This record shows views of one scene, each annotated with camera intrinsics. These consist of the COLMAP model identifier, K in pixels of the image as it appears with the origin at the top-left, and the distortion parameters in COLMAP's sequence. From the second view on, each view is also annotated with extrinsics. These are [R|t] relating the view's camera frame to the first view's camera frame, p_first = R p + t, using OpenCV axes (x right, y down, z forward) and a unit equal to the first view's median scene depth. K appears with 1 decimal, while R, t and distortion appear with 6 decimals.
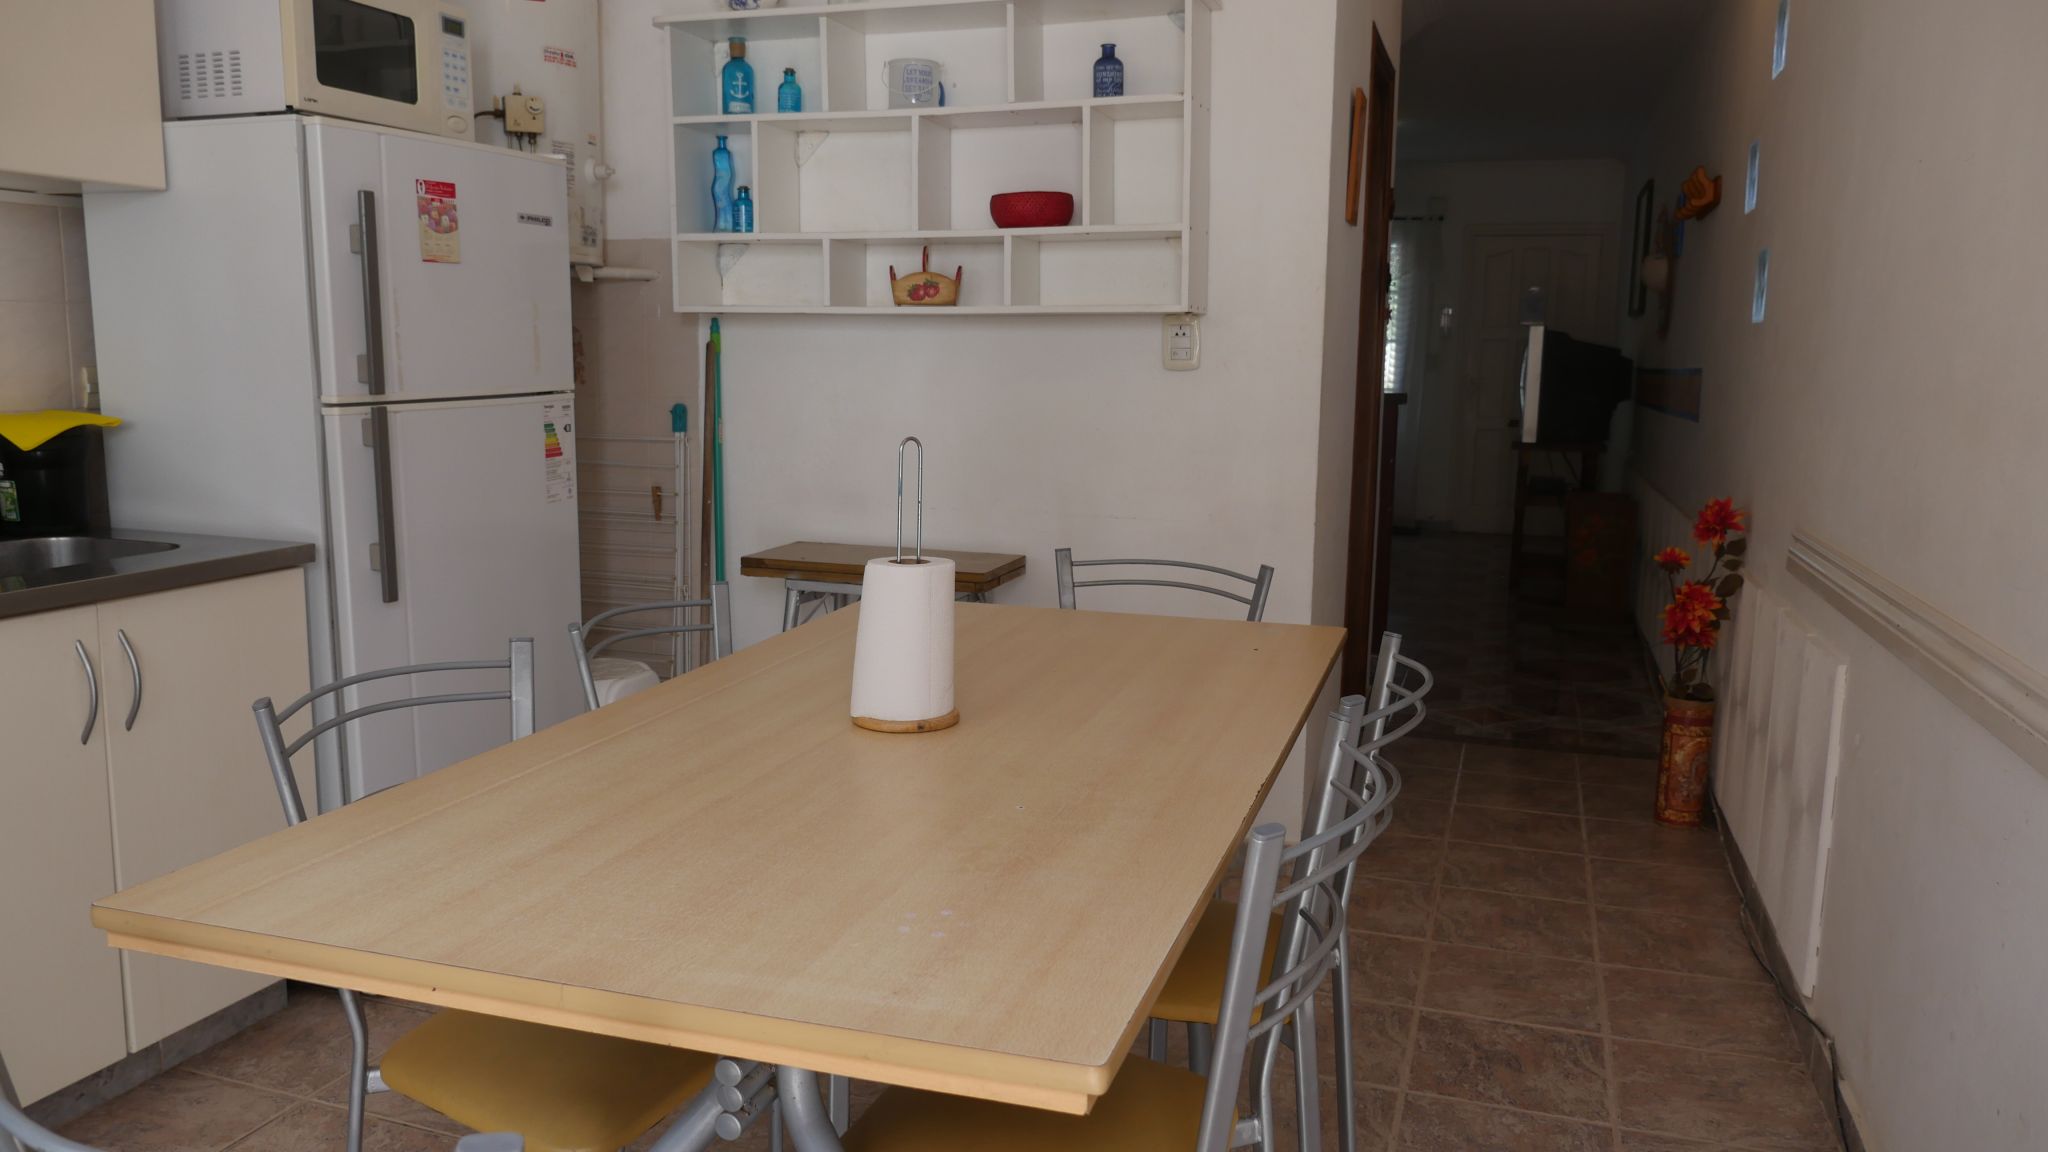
lens RADIAL K [[1508.1, 0, 1018.1], [0, 1508.1, 588.7], [0, 0, 1]] dist [0.006342, -0.000948]
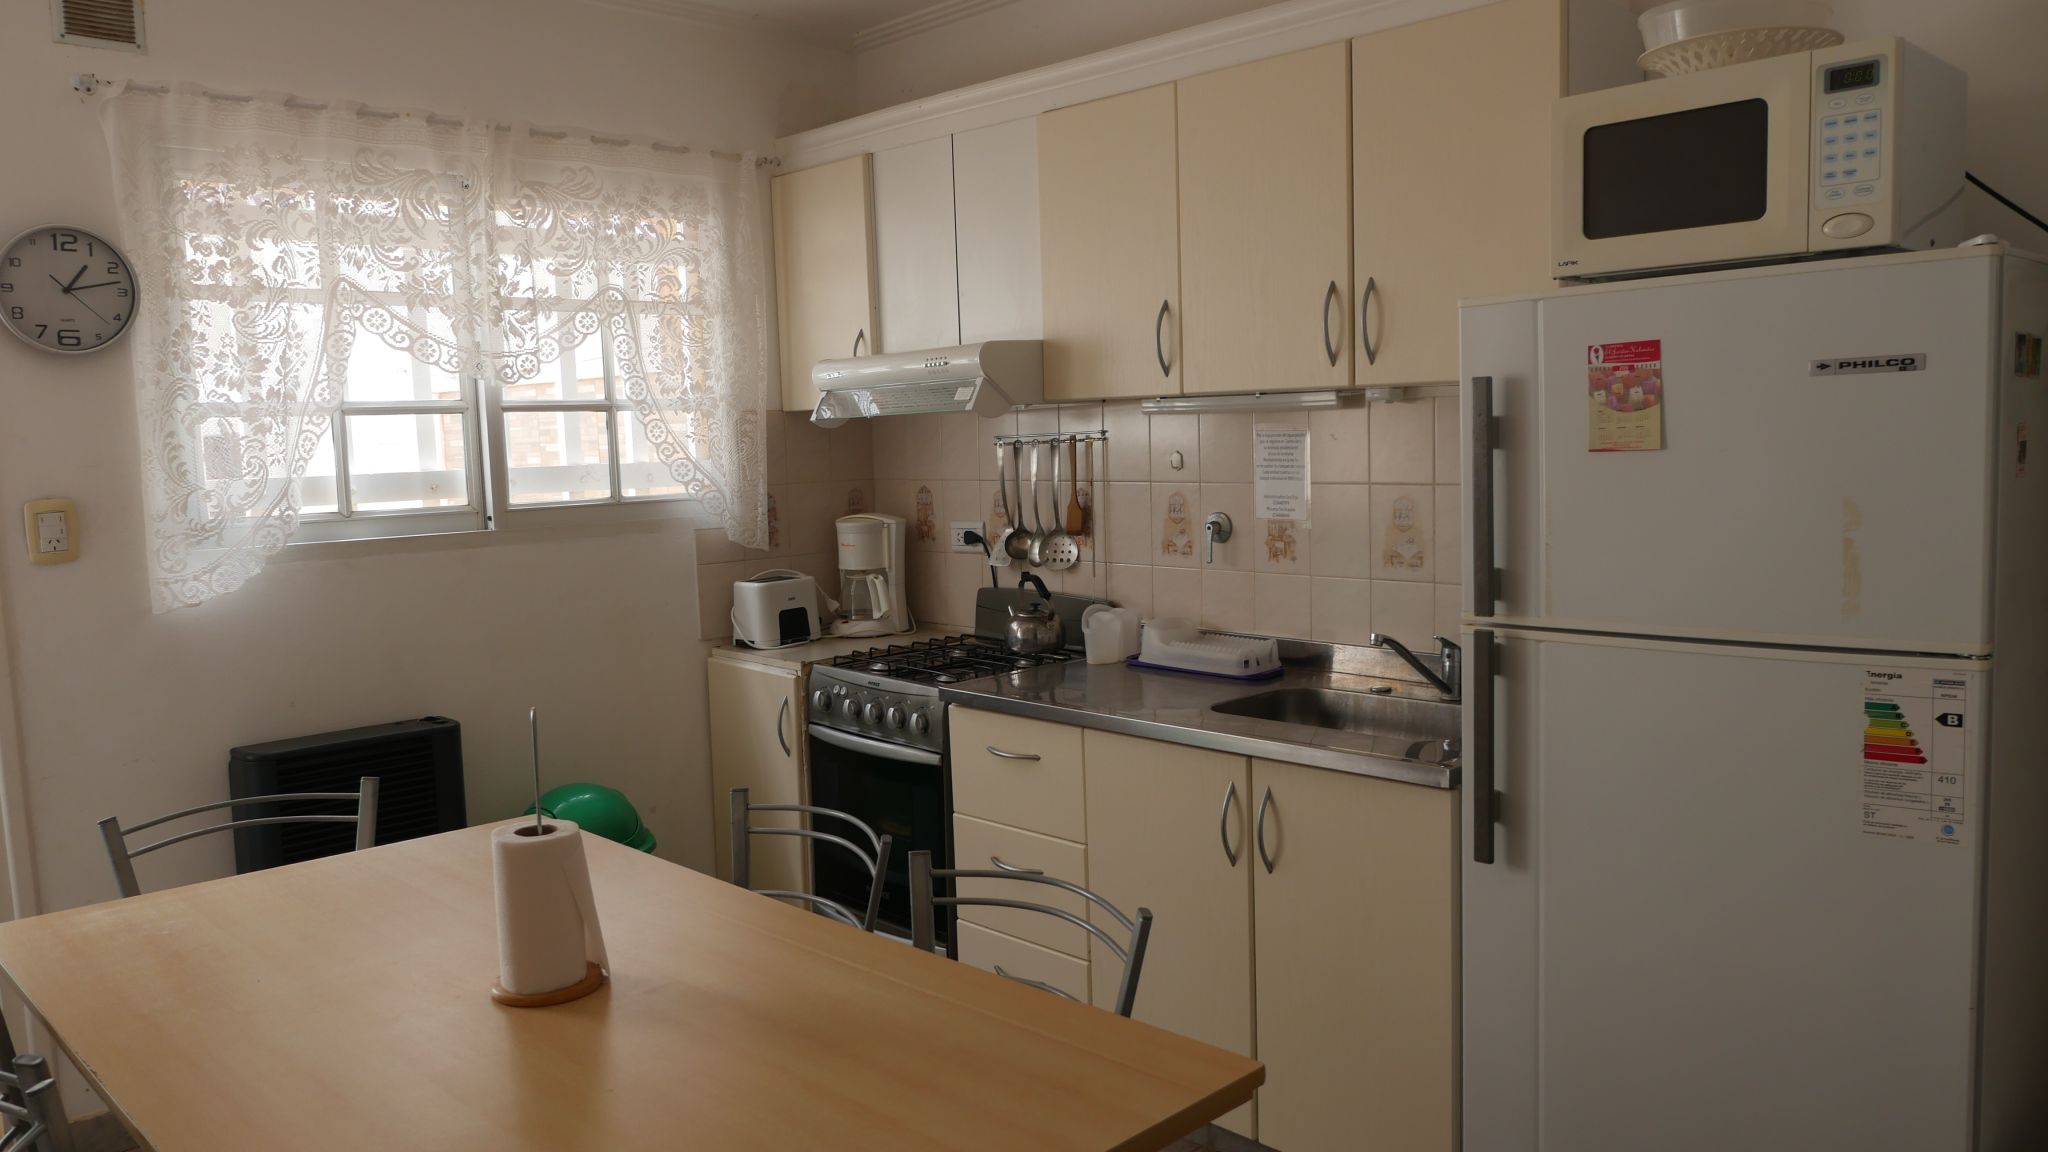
lens RADIAL K [[1508.1, 0, 1024.1], [0, 1508.1, 574.9], [0, 0, 1]] dist [0.006342, -0.000948]
pose [[-0.429122, 0.091318, -0.898618, 0.358526], [-0.116561, 0.980959, 0.155347, -0.212318], [0.895694, 0.171406, -0.410307, 0.939655]]
